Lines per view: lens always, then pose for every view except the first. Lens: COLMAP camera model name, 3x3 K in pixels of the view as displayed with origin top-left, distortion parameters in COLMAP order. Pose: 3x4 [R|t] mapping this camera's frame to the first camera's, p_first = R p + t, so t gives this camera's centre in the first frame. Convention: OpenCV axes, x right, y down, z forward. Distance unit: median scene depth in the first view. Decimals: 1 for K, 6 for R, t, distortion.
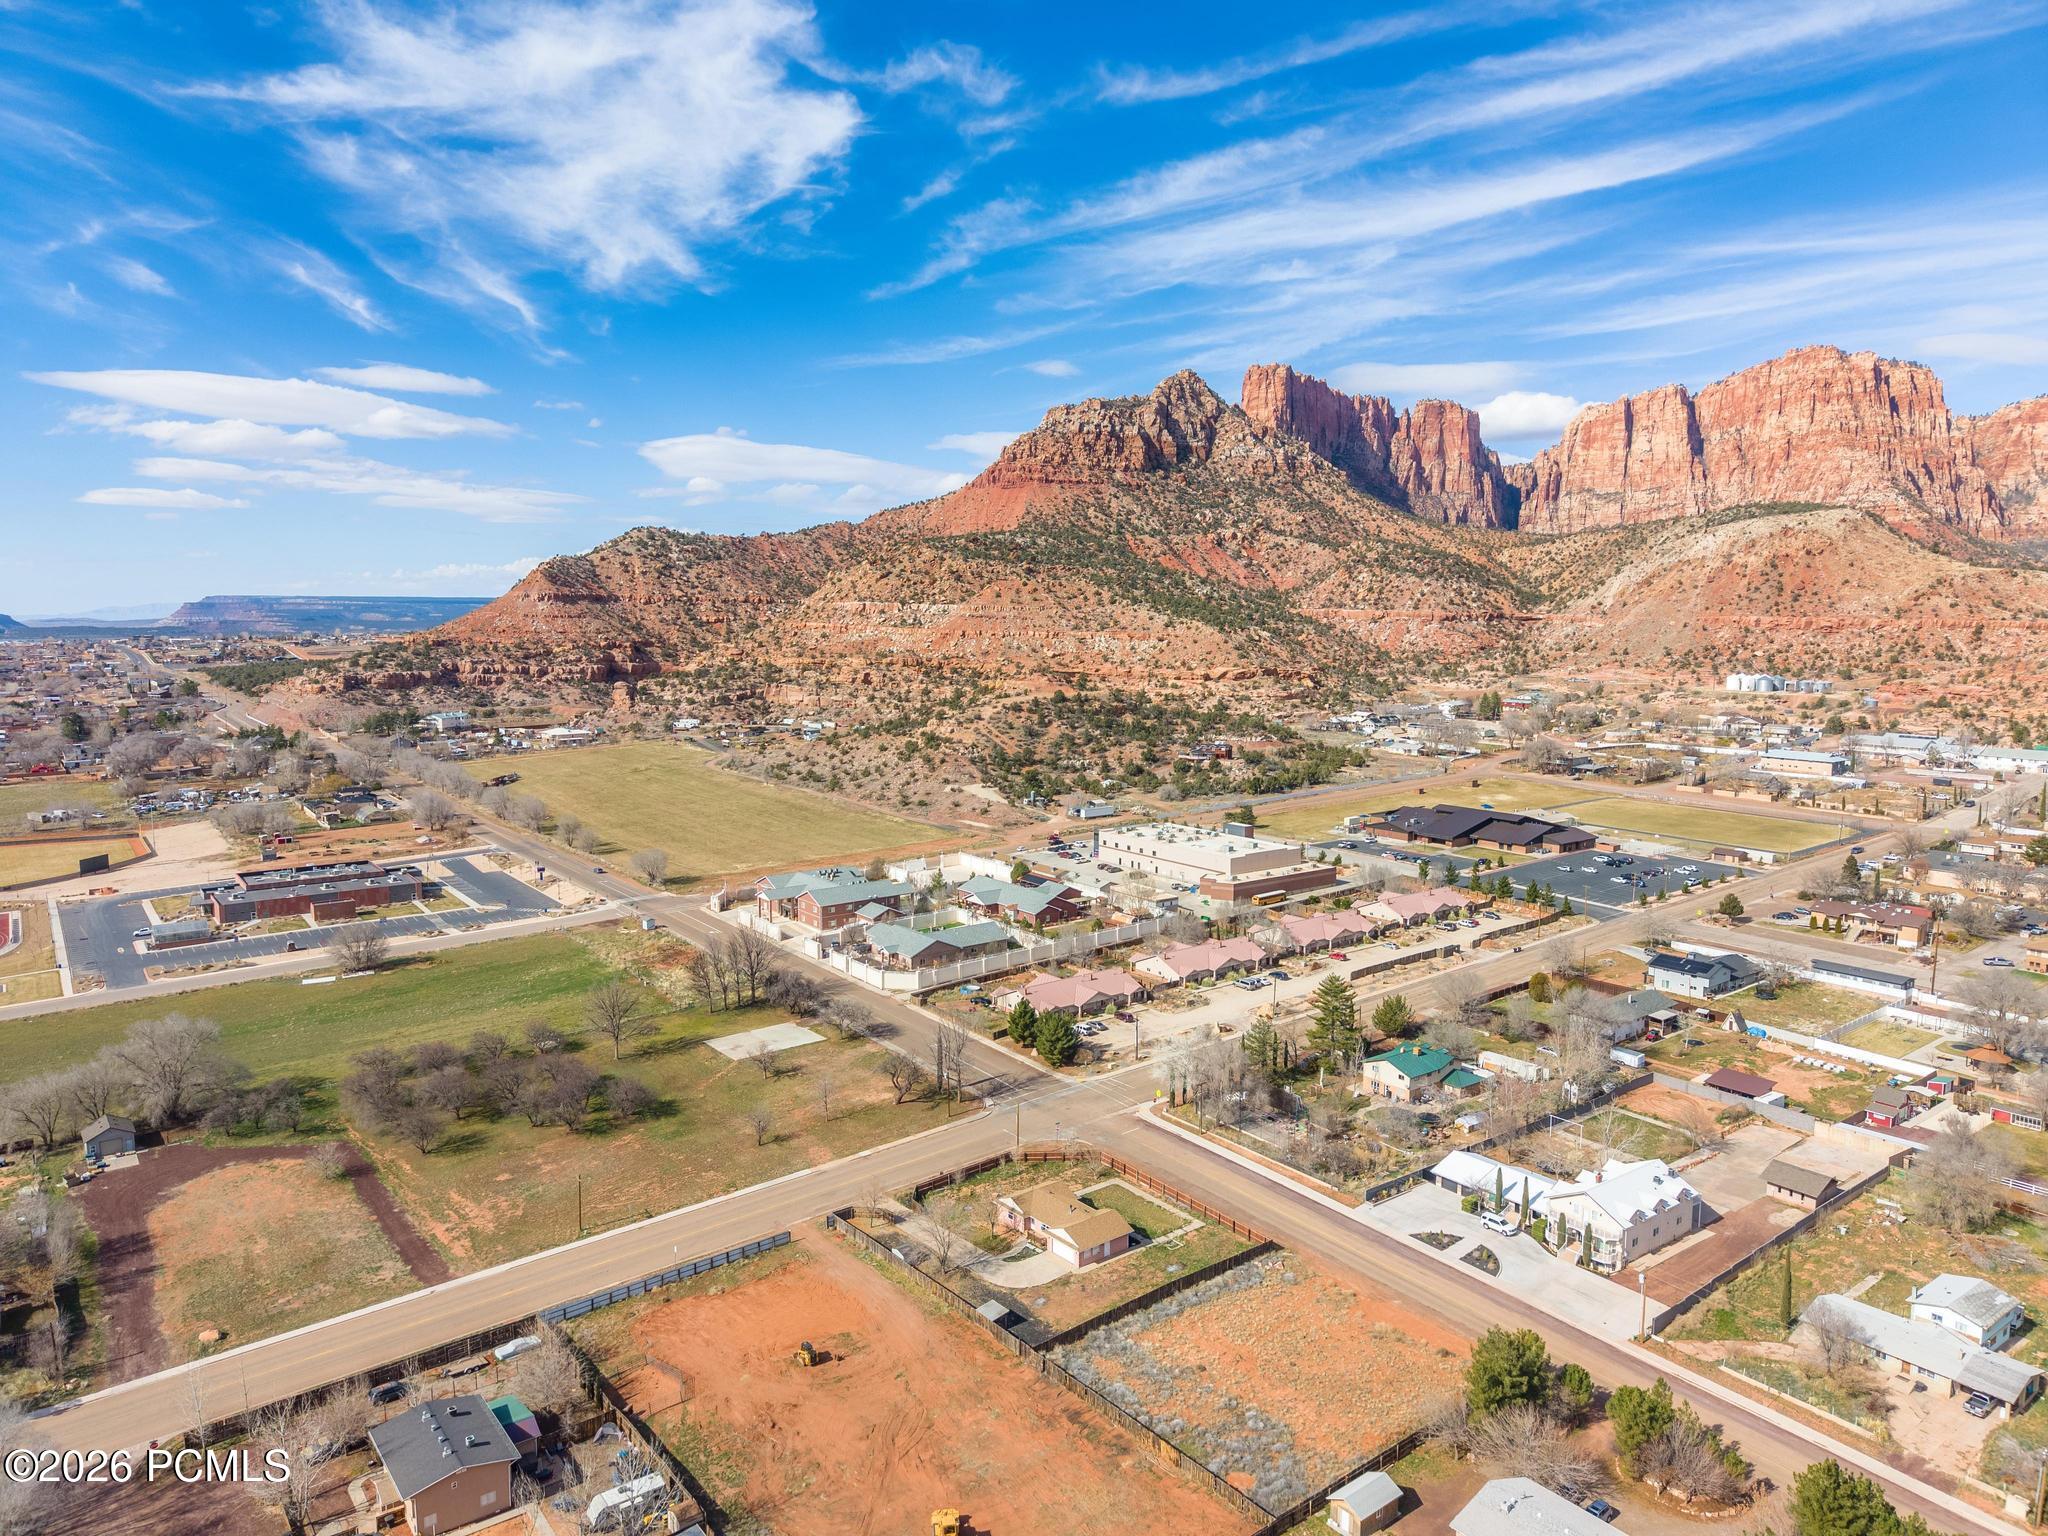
lens RADIAL K [[1370.0, 0, 1016.4], [0, 1370.0, 773.7], [0, 0, 1]] dist [0.027441, -0.030137]
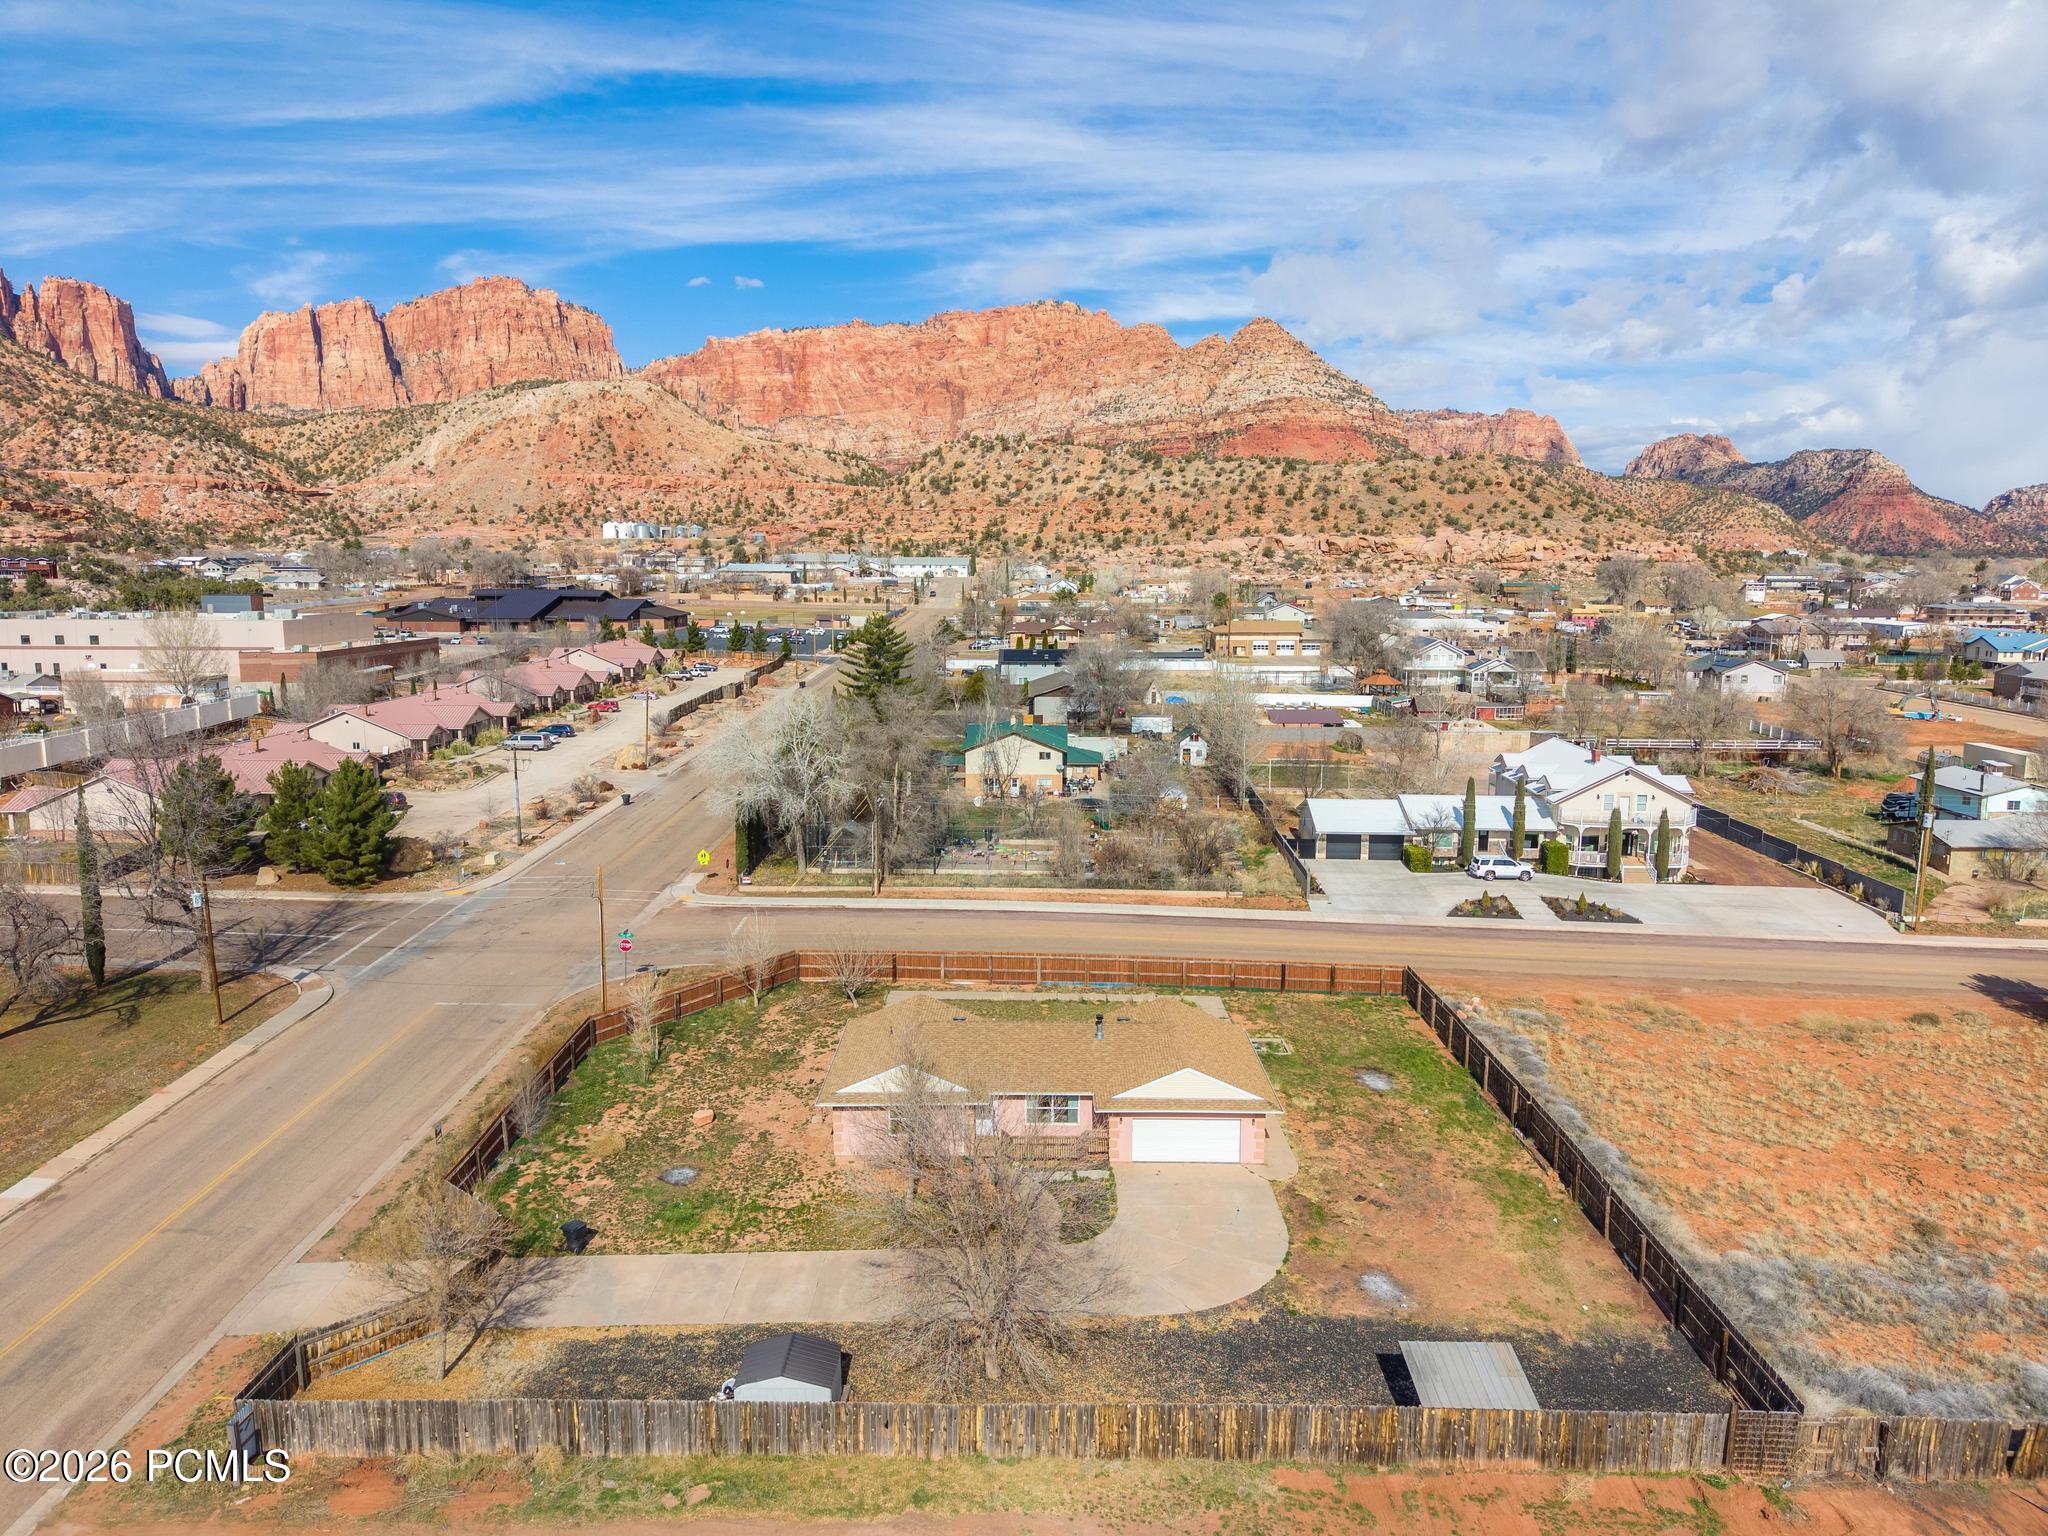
lens RADIAL K [[1370.0, 0, 1023.6], [0, 1370.0, 770.4], [0, 0, 1]] dist [0.027441, -0.030137]
pose [[0.623107, -0.115772, 0.773521, -0.044044], [0.093118, 0.992931, 0.073600, 0.046357], [-0.776573, 0.026168, 0.629483, 0.162616]]
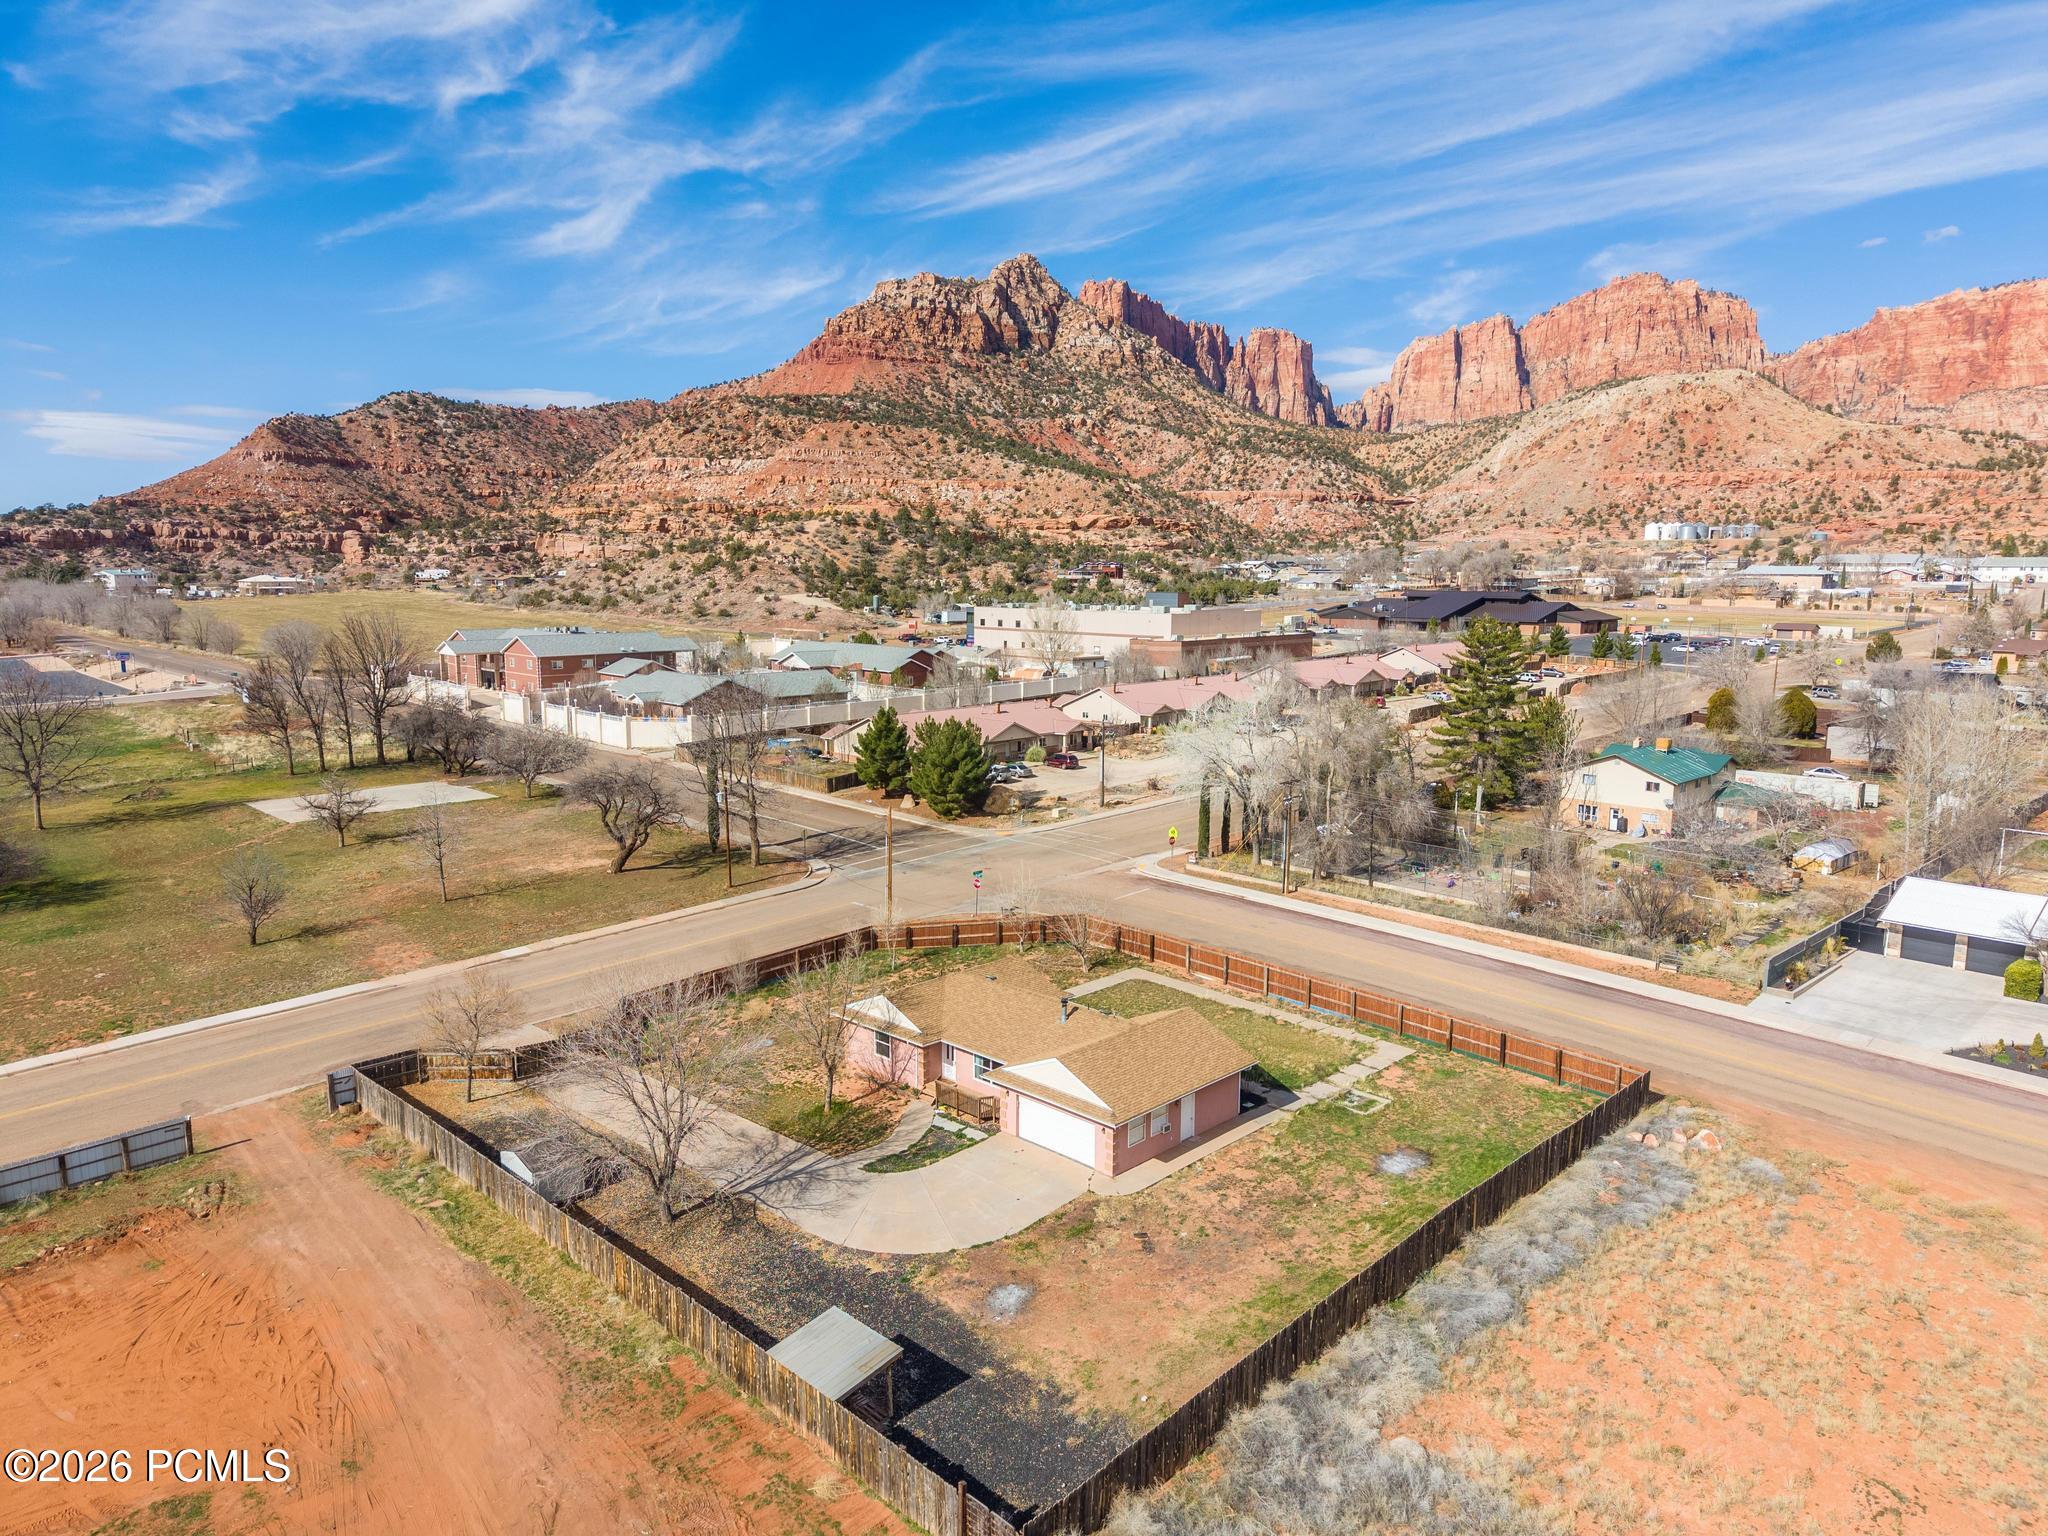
lens RADIAL K [[1370.0, 0, 1019.4], [0, 1370.0, 769.4], [0, 0, 1]] dist [0.027441, -0.030137]
pose [[0.992074, -0.014663, 0.124793, -0.002453], [0.011180, 0.999529, 0.028566, 0.049958], [-0.125153, -0.026945, 0.991771, 0.134967]]
